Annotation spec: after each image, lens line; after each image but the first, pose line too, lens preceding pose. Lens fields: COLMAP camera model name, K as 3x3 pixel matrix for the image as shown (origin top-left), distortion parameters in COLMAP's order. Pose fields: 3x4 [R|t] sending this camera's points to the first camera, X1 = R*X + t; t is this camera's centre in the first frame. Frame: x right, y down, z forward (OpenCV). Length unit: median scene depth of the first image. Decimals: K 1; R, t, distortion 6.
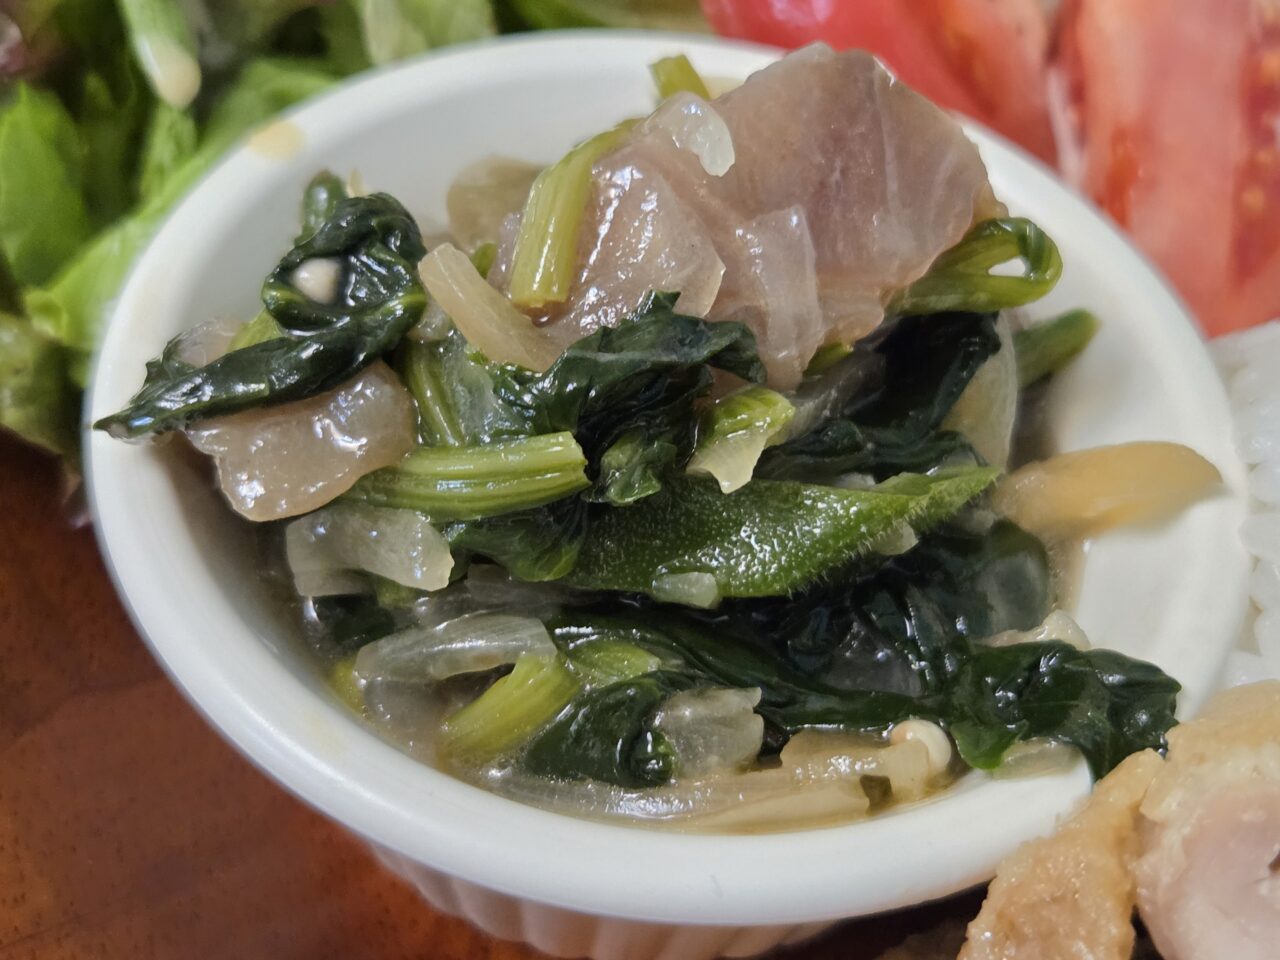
lens RADIAL K [[2226.1, 0, 640.0], [0, 2226.1, 480.0], [0, 0, 1]] dist [0.021654, -0.247446]
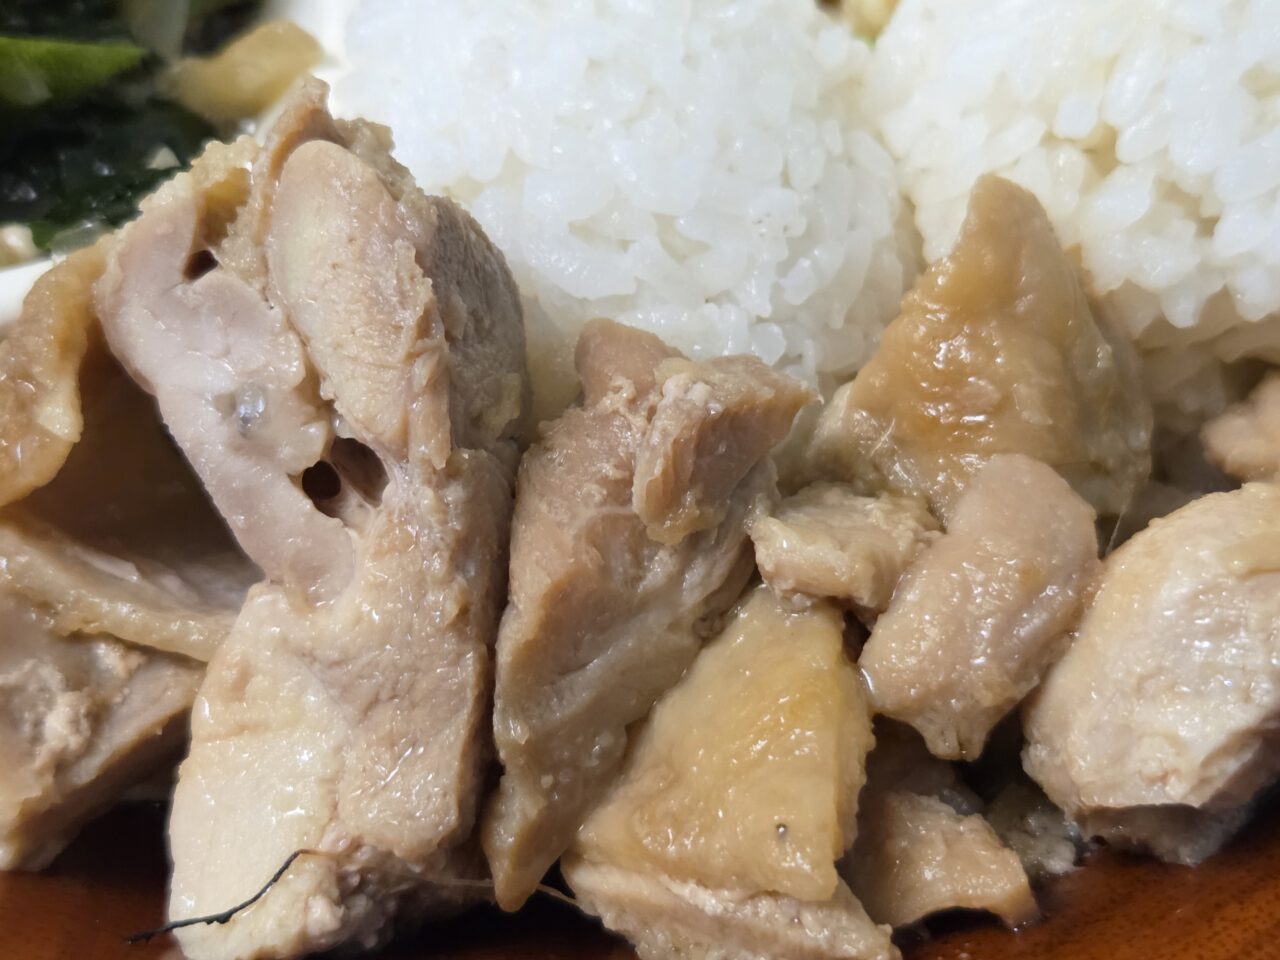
lens RADIAL K [[2226.1, 0, 640.0], [0, 2226.1, 480.0], [0, 0, 1]] dist [0.021654, -0.247446]
pose [[0.999953, -0.009245, 0.002776, 0.457563], [0.009247, 0.999957, -0.000682, 0.251441], [-0.002770, 0.000707, 0.999996, -0.192722]]
